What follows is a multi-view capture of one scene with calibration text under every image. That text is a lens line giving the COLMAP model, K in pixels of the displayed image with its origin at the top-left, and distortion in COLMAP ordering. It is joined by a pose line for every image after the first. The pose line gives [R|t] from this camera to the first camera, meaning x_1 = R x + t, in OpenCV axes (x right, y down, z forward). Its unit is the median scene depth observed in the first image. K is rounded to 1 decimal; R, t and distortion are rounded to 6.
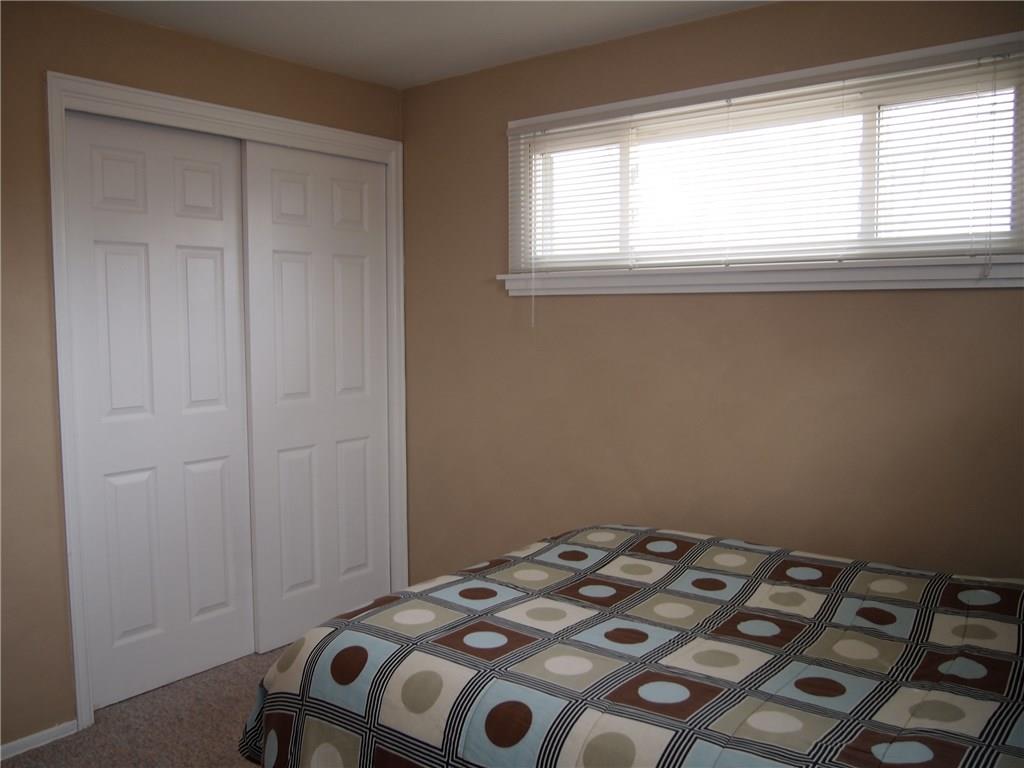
lens RADIAL K [[841.0, 0, 476.6], [0, 841.0, 382.9], [0, 0, 1]] dist [0.006765, 0.005127]
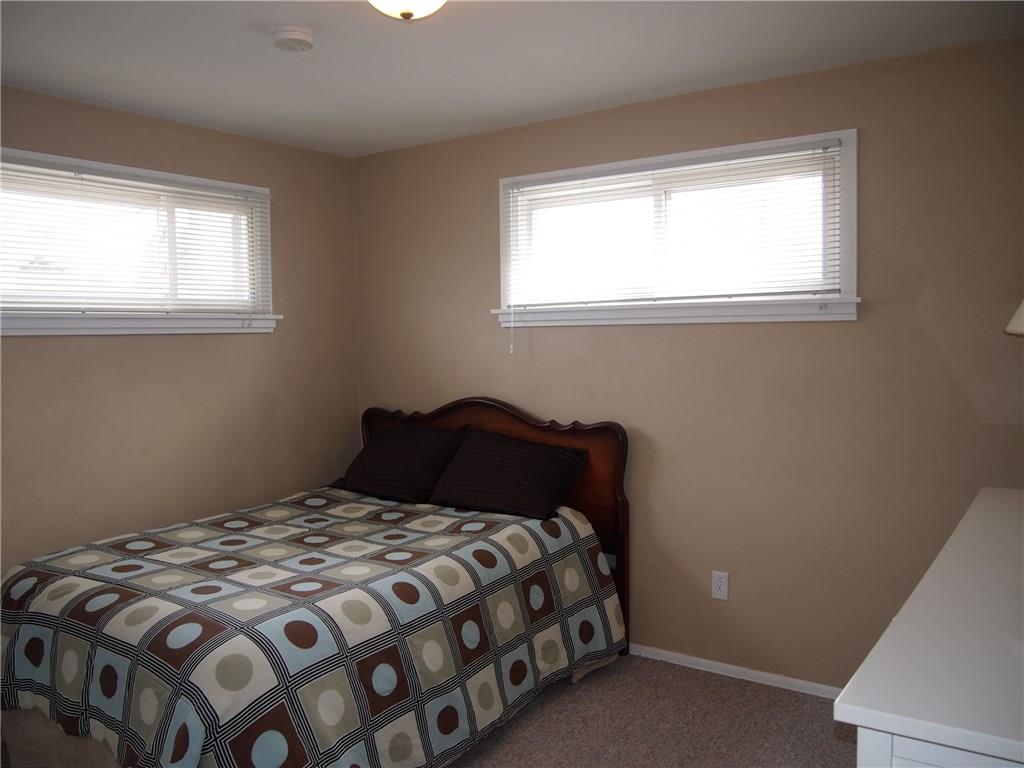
lens RADIAL K [[841.0, 0, 476.6], [0, 841.0, 382.9], [0, 0, 1]] dist [0.006765, 0.005127]
pose [[-0.018257, -0.042993, 0.998909, -1.122143], [0.117414, 0.992070, 0.044844, -0.037219], [-0.992915, 0.118105, -0.013064, 0.604163]]
